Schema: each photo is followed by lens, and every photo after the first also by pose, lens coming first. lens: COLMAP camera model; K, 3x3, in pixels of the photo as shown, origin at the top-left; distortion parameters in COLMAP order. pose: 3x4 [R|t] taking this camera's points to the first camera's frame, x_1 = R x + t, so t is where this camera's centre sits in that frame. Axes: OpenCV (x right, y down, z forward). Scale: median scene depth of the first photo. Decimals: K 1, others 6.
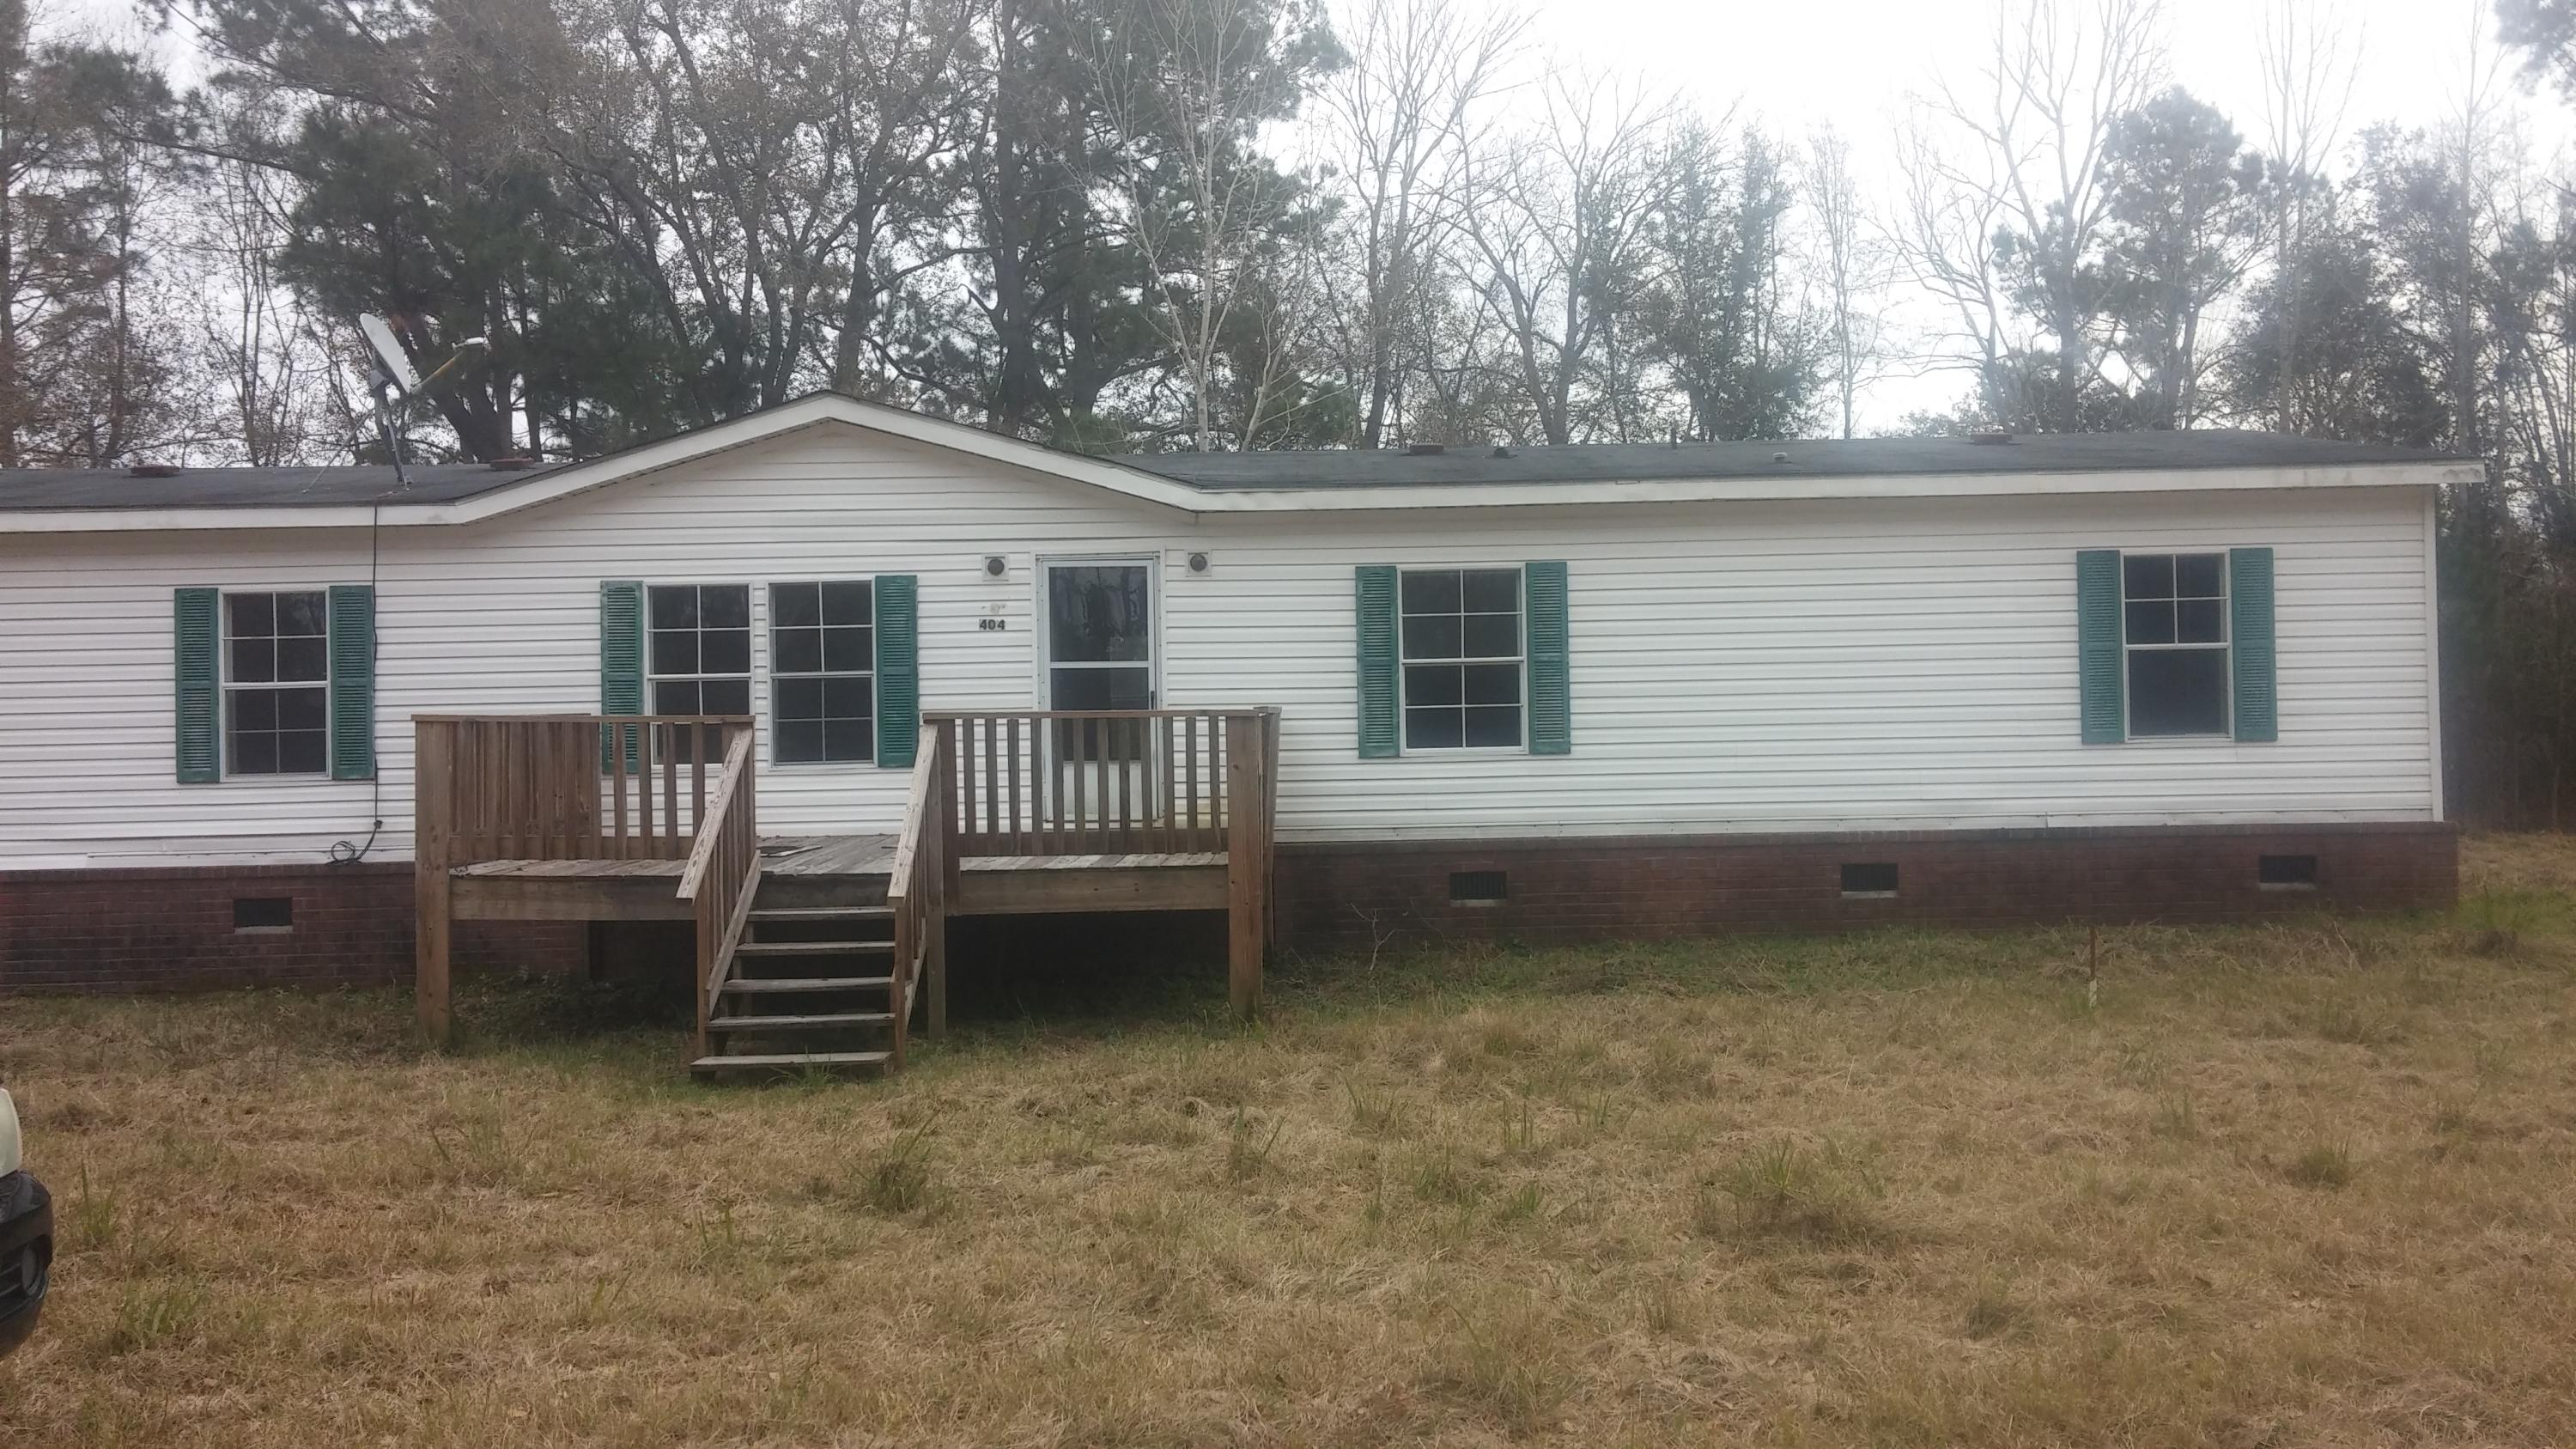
lens RADIAL K [[2665.6, 0, 1299.9], [0, 2665.6, 728.9], [0, 0, 1]] dist [0.079237, 0.000000]
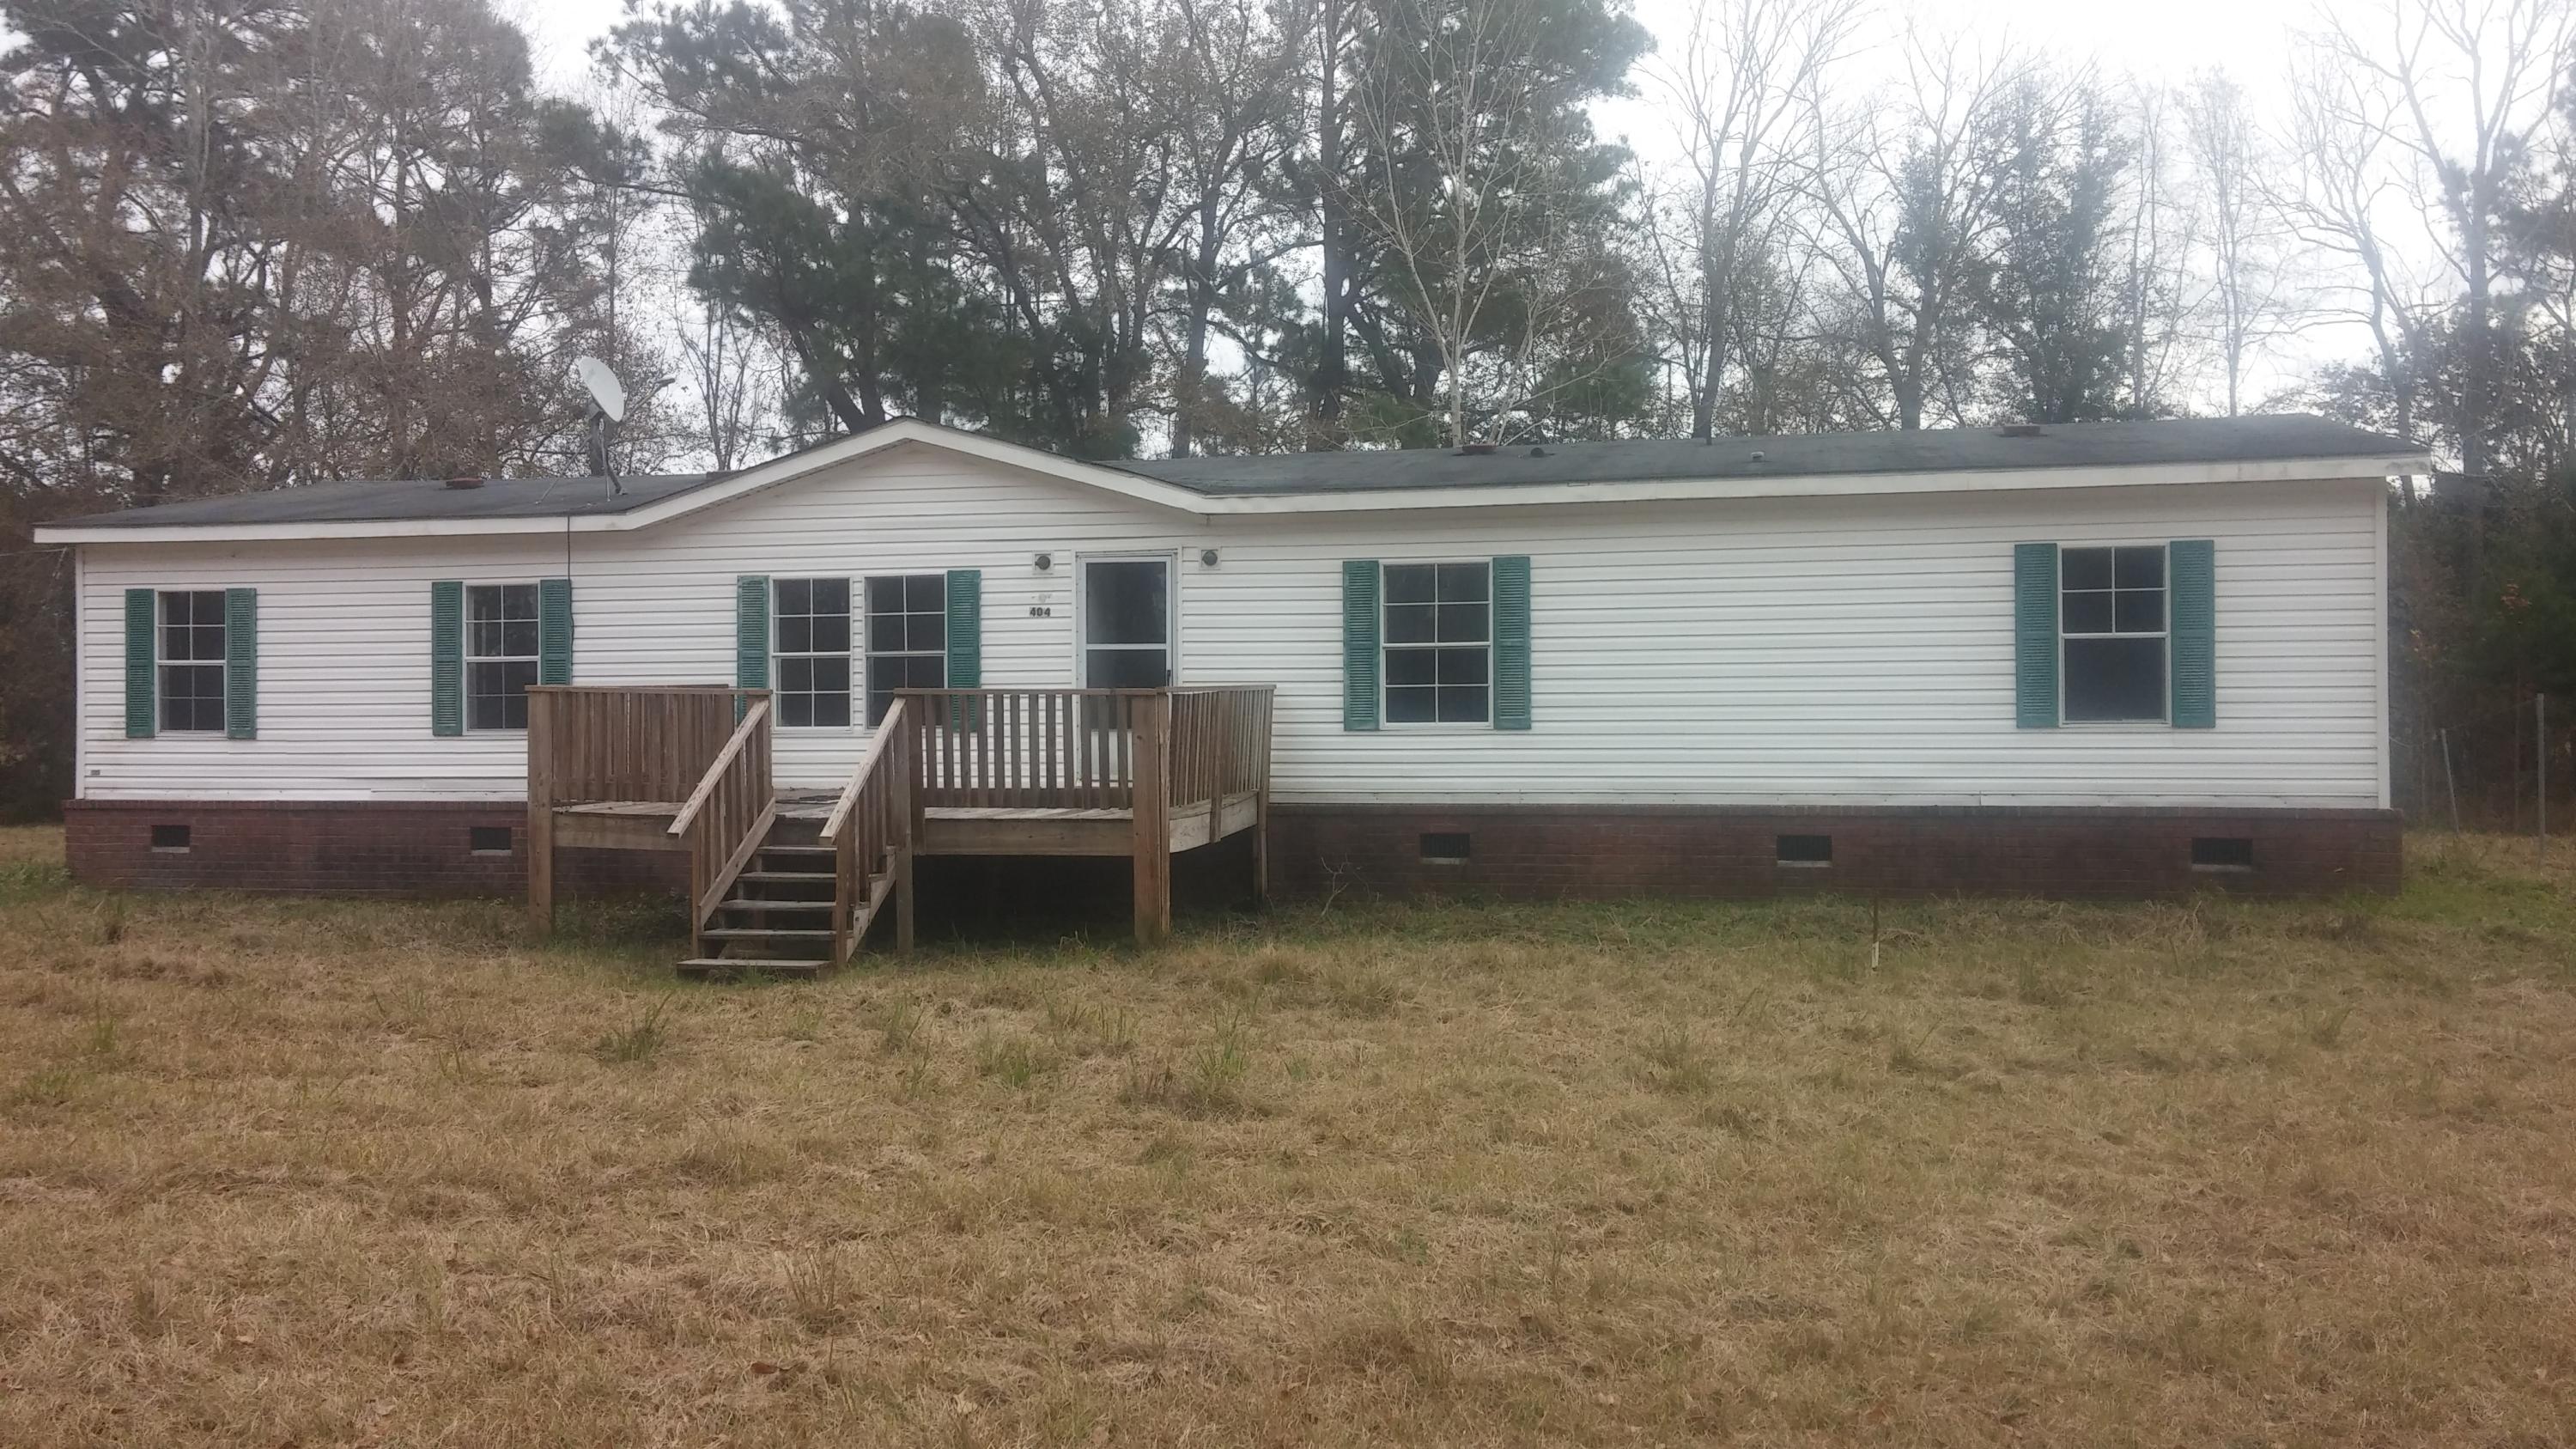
lens RADIAL K [[2961.8, 0, 1269.2], [0, 2961.8, 738.8], [0, 0, 1]] dist [0.066394, 0.000000]
pose [[0.951953, 0.016506, -0.305798, 0.374593], [-0.010730, 0.999731, 0.020560, -0.011031], [0.306055, -0.016290, 0.951874, -0.205799]]
